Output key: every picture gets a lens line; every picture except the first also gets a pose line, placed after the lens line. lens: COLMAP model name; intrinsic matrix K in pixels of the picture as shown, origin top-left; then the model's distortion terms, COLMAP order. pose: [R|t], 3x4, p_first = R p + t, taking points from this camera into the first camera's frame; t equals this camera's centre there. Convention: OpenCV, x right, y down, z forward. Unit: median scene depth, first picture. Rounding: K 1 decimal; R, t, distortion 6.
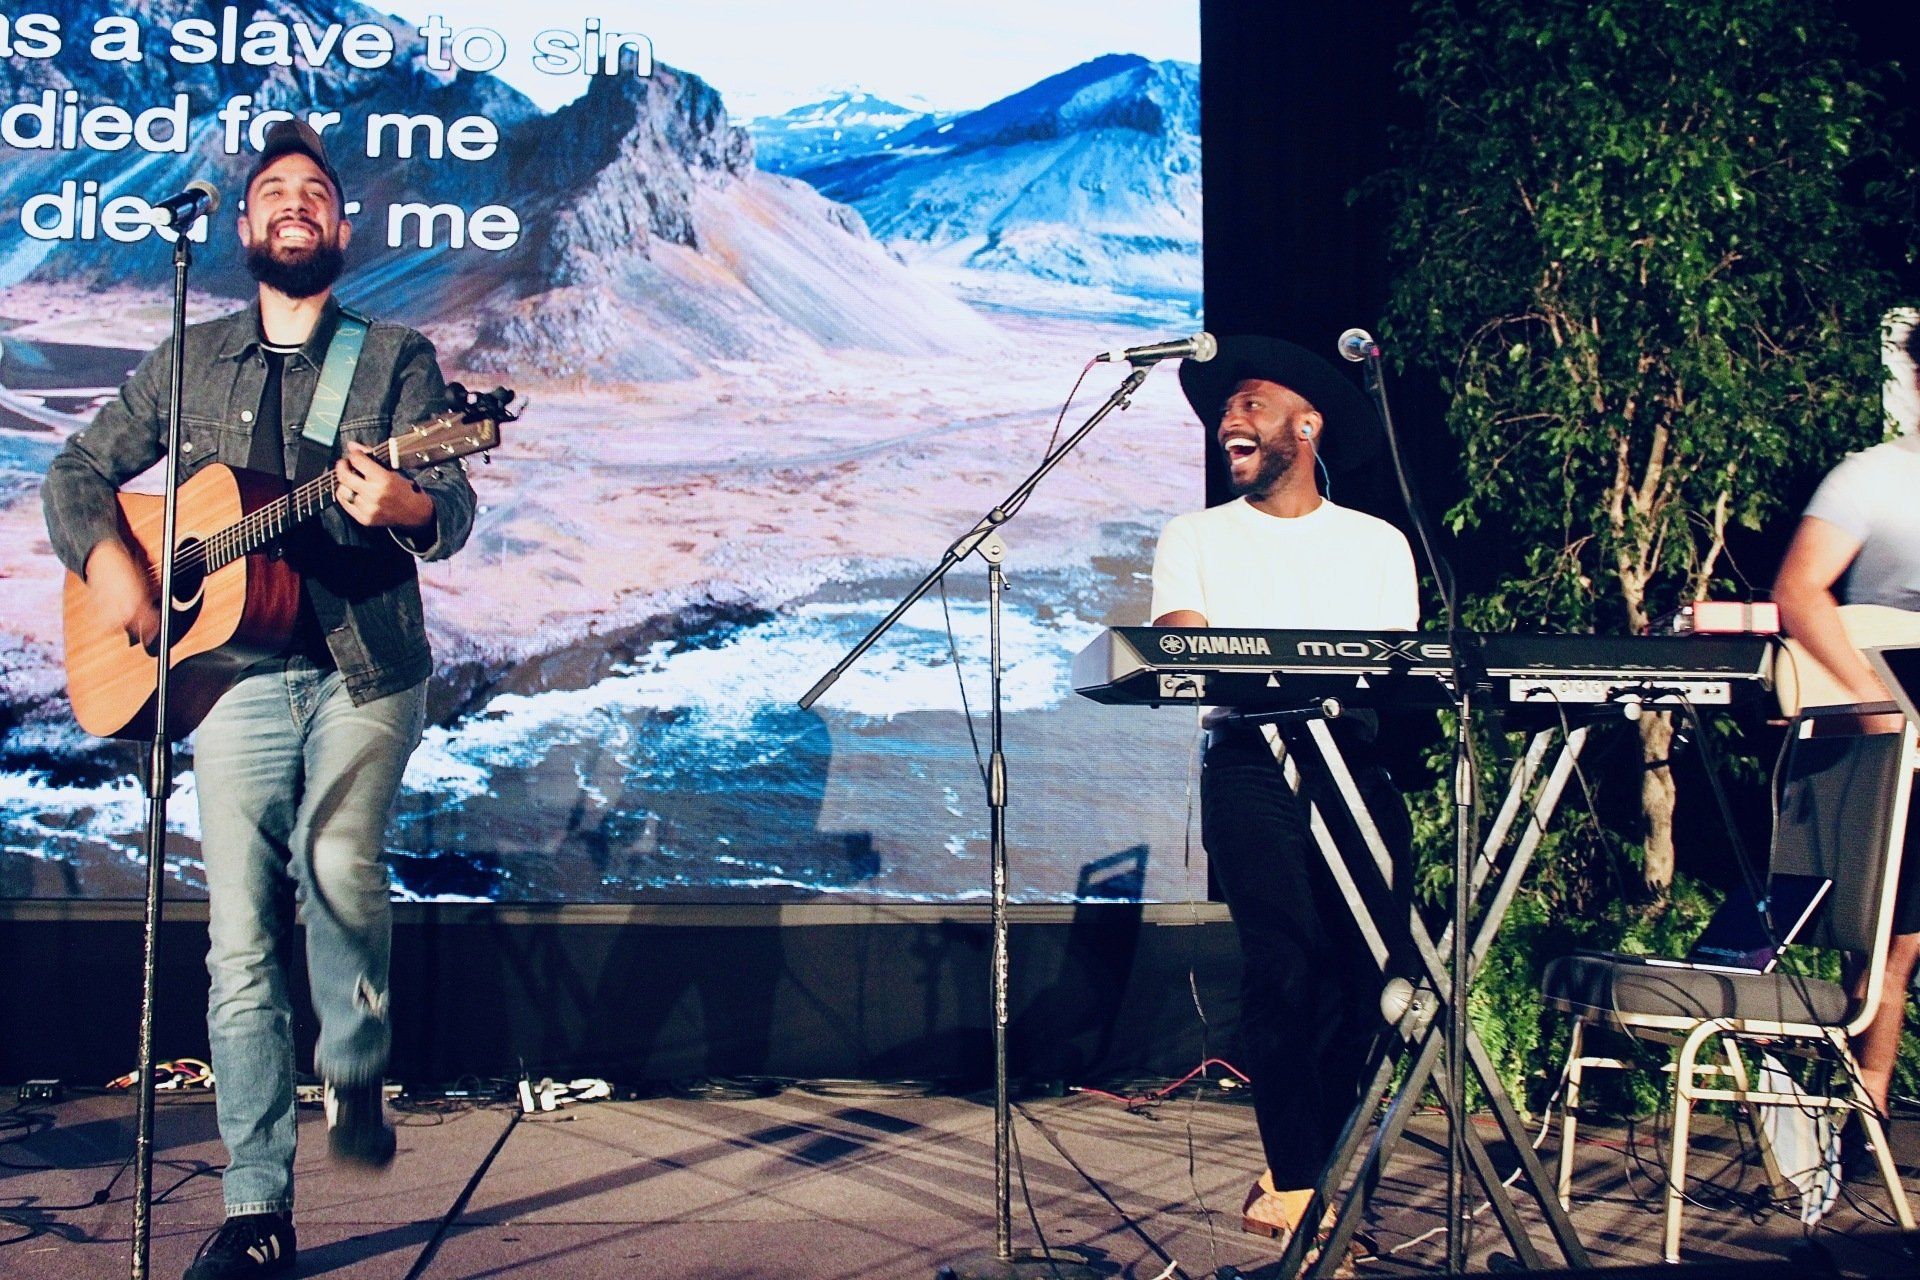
lens RADIAL K [[2252.7, 0, 960.0], [0, 2252.7, 640.0], [0, 0, 1]] dist [-0.051983, 0.083065]
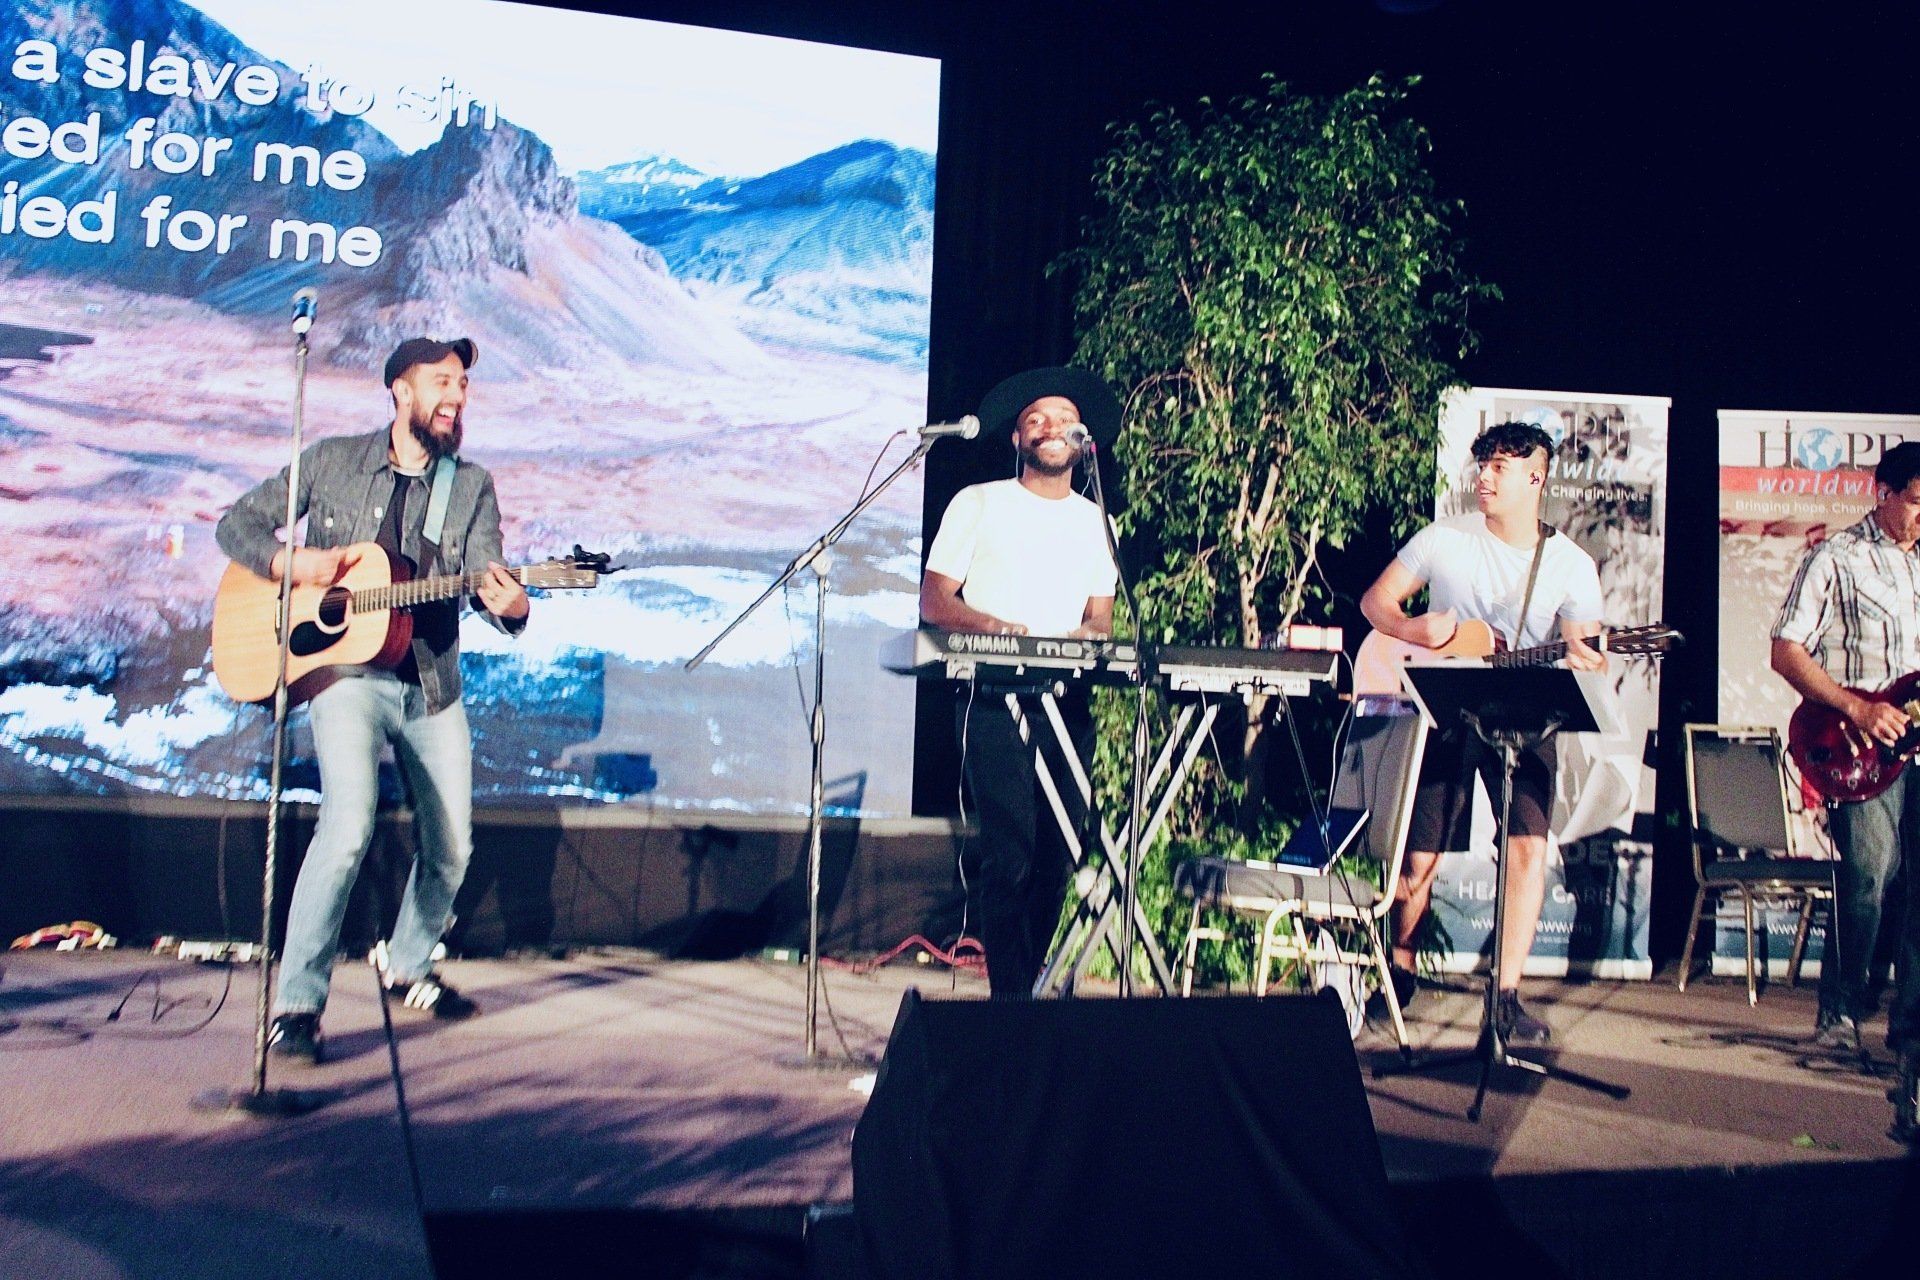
lens RADIAL K [[2501.9, 0, 960.0], [0, 2501.9, 640.0], [0, 0, 1]] dist [0.012274, 0.018130]
pose [[0.981791, 0.042647, 0.185116, -0.131281], [-0.050080, 0.998108, 0.035667, -0.036333], [-0.183245, -0.044288, 0.982069, -0.398665]]
